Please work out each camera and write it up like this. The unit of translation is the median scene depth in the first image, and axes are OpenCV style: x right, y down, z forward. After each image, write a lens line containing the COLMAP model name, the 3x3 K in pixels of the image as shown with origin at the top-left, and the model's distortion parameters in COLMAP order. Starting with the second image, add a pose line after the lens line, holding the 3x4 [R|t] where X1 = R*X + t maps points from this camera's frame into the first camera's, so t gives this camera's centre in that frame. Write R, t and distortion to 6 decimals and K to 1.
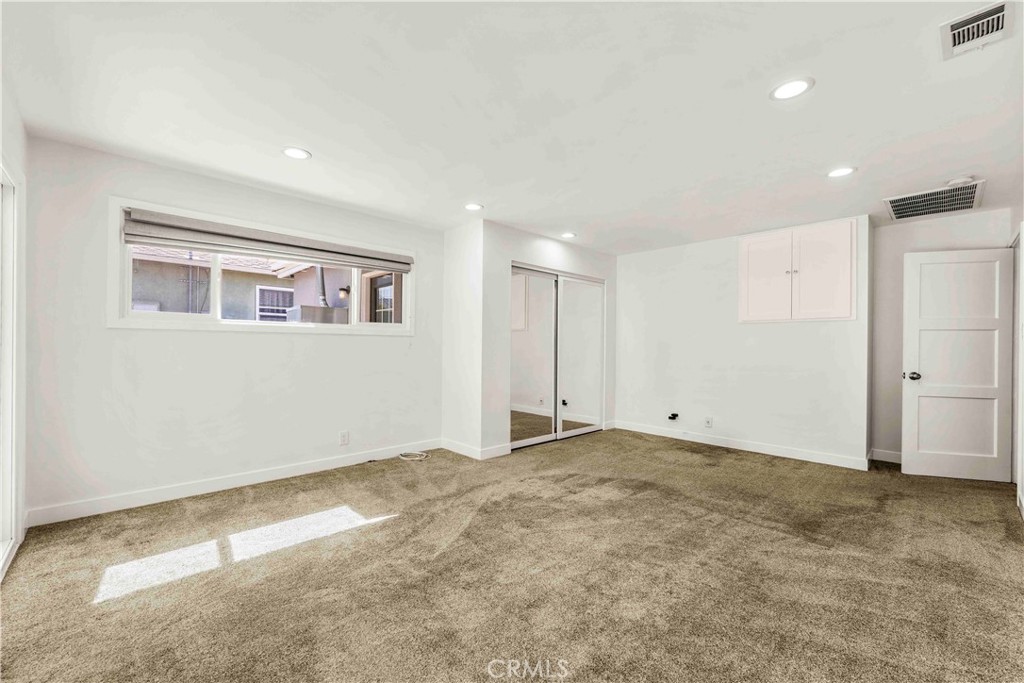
lens RADIAL K [[418.7, 0, 509.1], [0, 418.7, 340.8], [0, 0, 1]] dist [-0.001151, 0.001200]
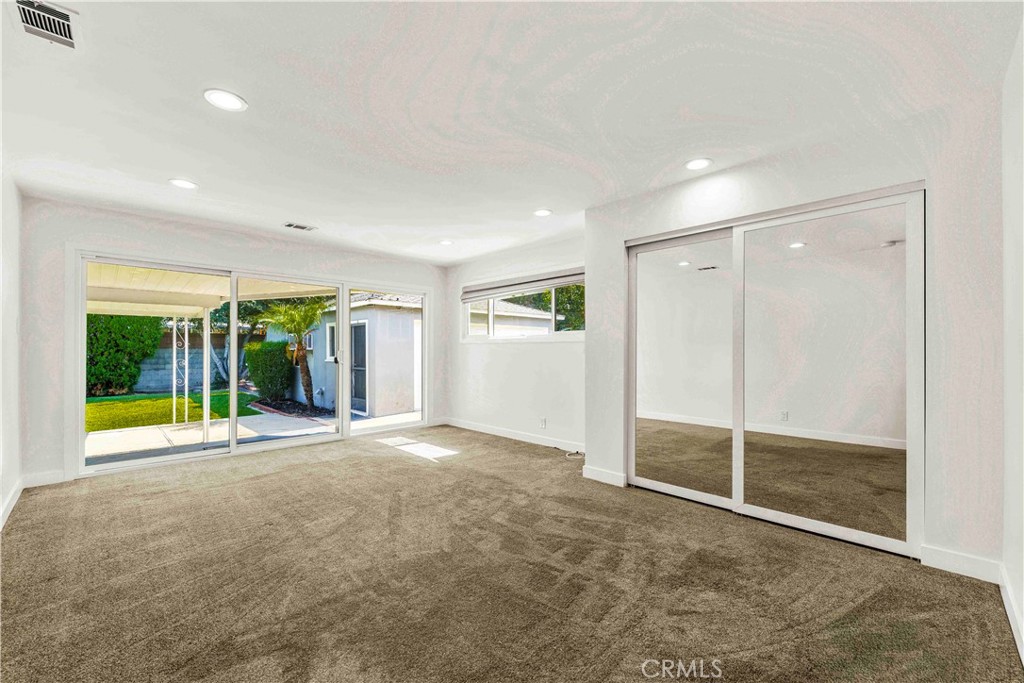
lens RADIAL K [[418.7, 0, 509.1], [0, 418.7, 349.8], [0, 0, 1]] dist [-0.001151, 0.001200]
pose [[0.021981, -0.012823, -0.999676, 0.836587], [0.008549, 0.999884, -0.012637, 0.021002], [0.999722, -0.008268, 0.022088, 0.815655]]
